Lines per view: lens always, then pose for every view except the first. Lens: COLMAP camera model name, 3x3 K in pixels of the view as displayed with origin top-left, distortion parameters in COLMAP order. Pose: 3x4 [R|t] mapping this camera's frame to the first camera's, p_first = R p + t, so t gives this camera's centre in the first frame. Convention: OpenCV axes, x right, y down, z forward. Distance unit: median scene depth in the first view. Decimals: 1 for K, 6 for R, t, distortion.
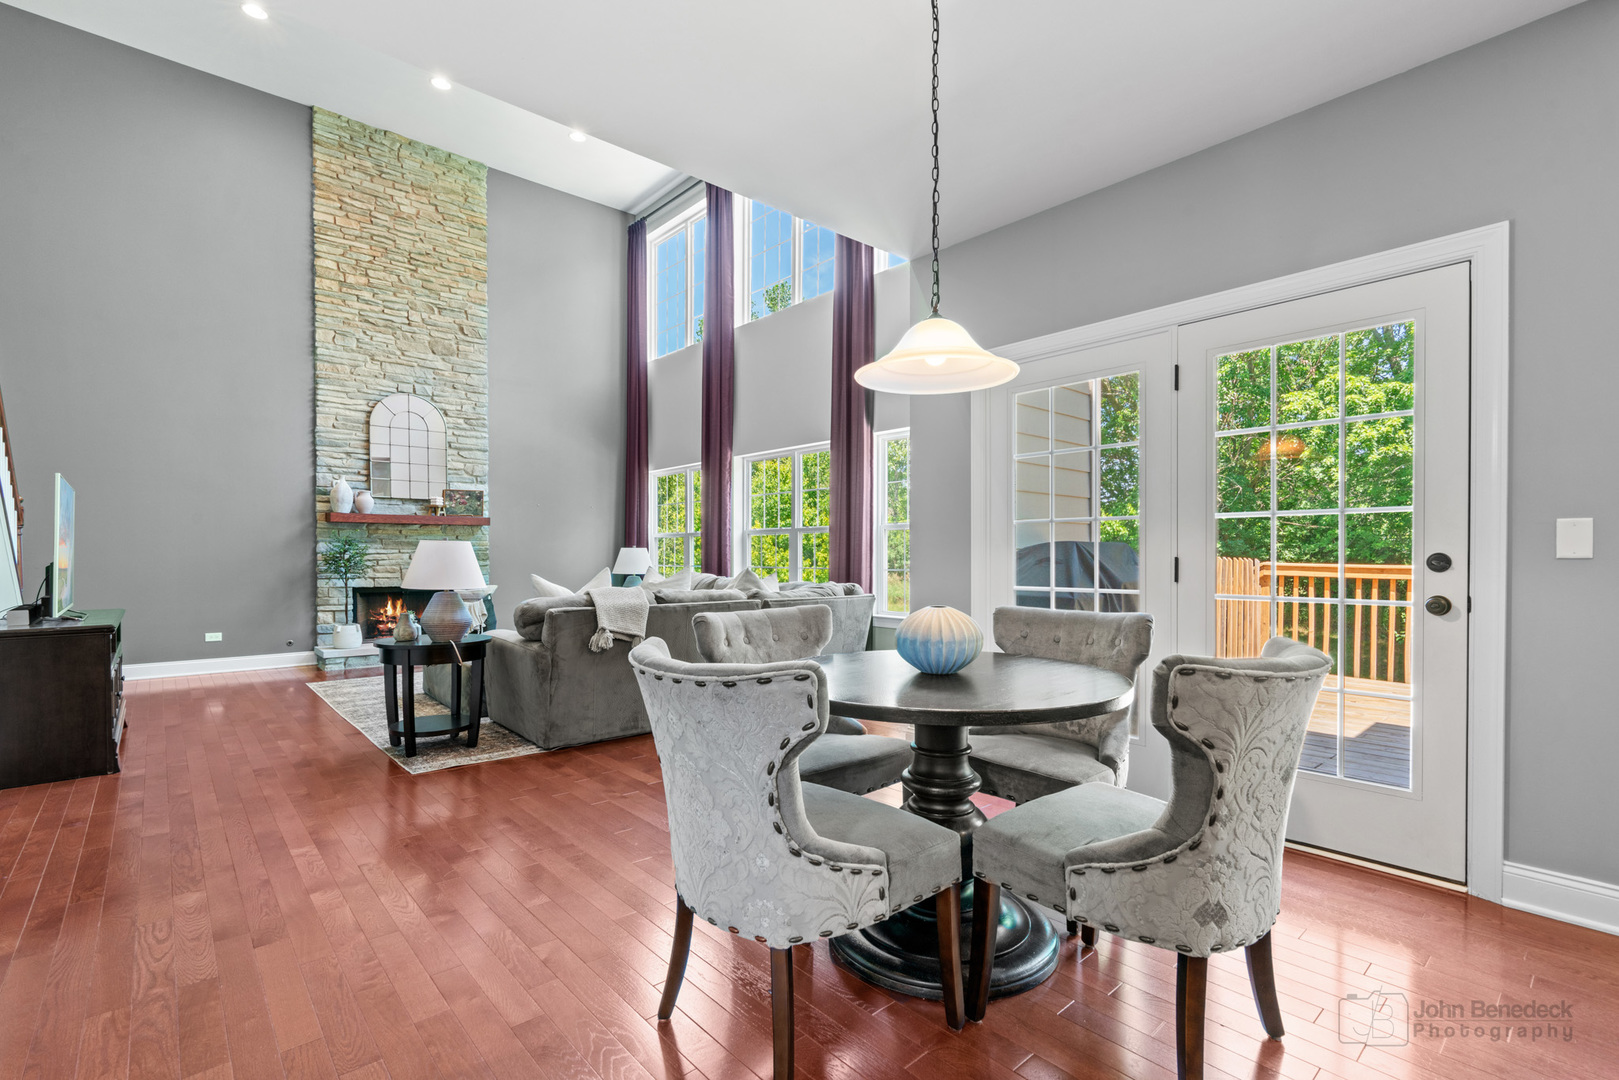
lens RADIAL K [[741.3, 0, 807.0], [0, 741.3, 543.9], [0, 0, 1]] dist [-0.005804, 0.002418]
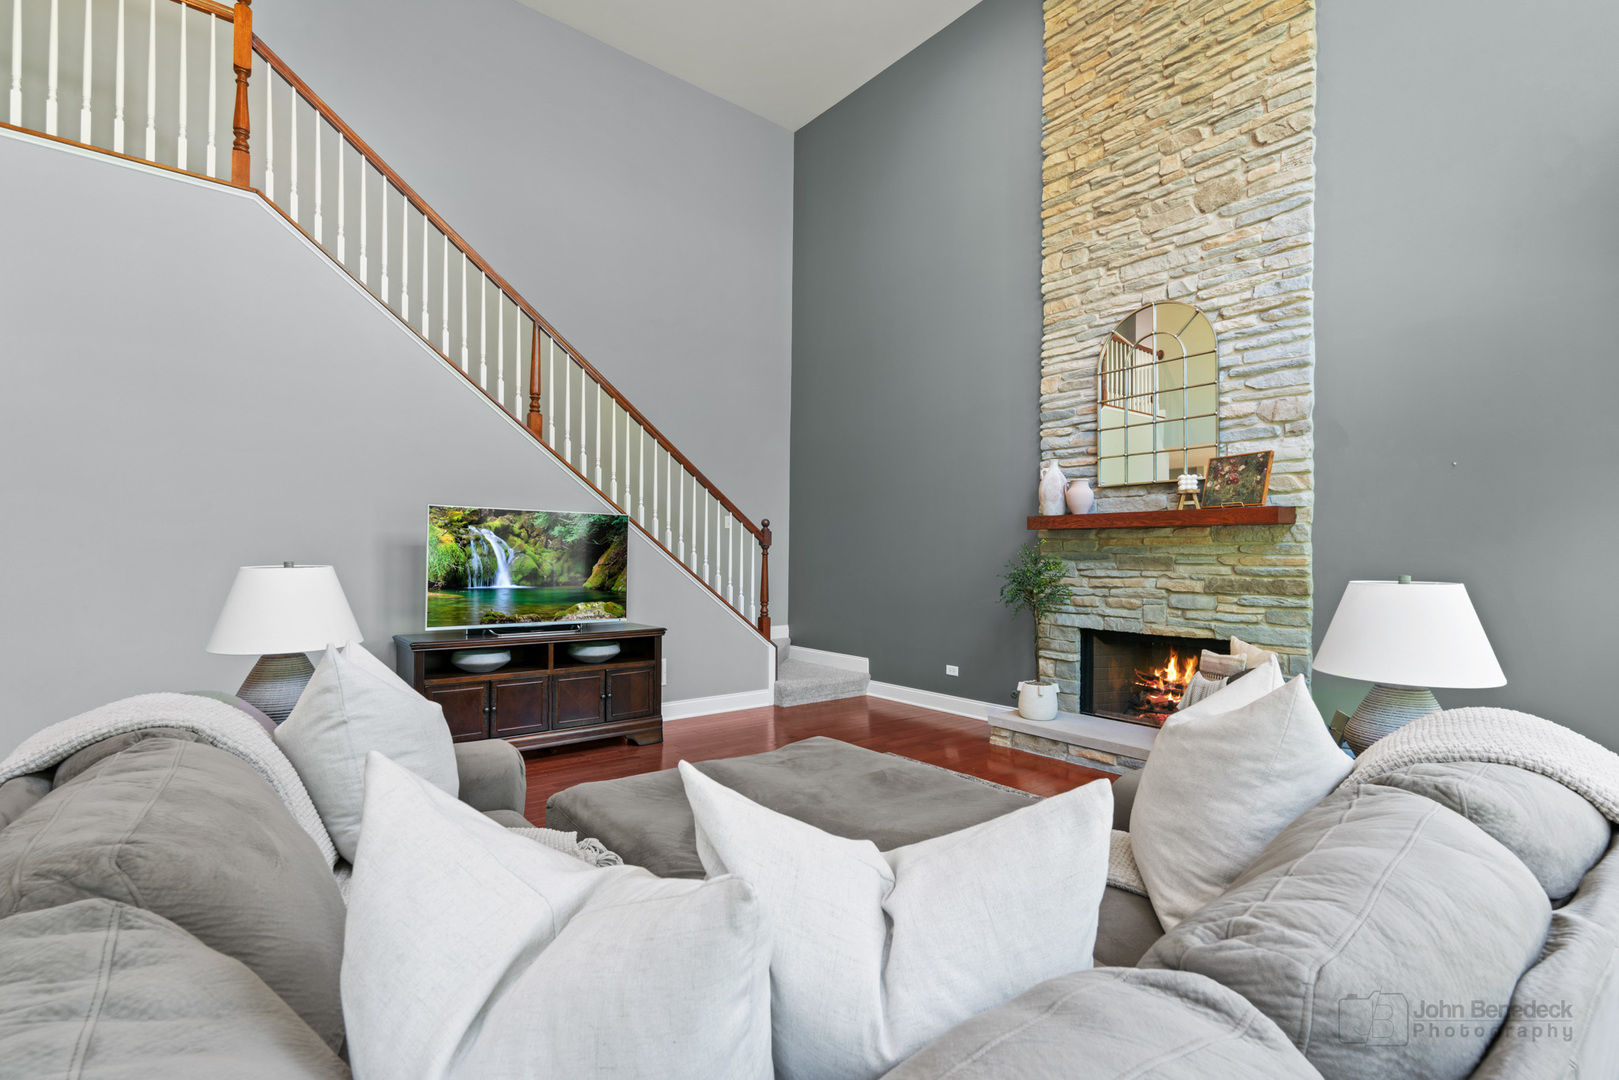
lens RADIAL K [[741.3, 0, 806.1], [0, 741.3, 549.8], [0, 0, 1]] dist [-0.005804, 0.002418]
pose [[-0.045295, -0.011380, -0.998909, 0.050853], [-0.001949, 0.999934, -0.011304, -0.002631], [0.998972, 0.001435, -0.045314, 0.759851]]
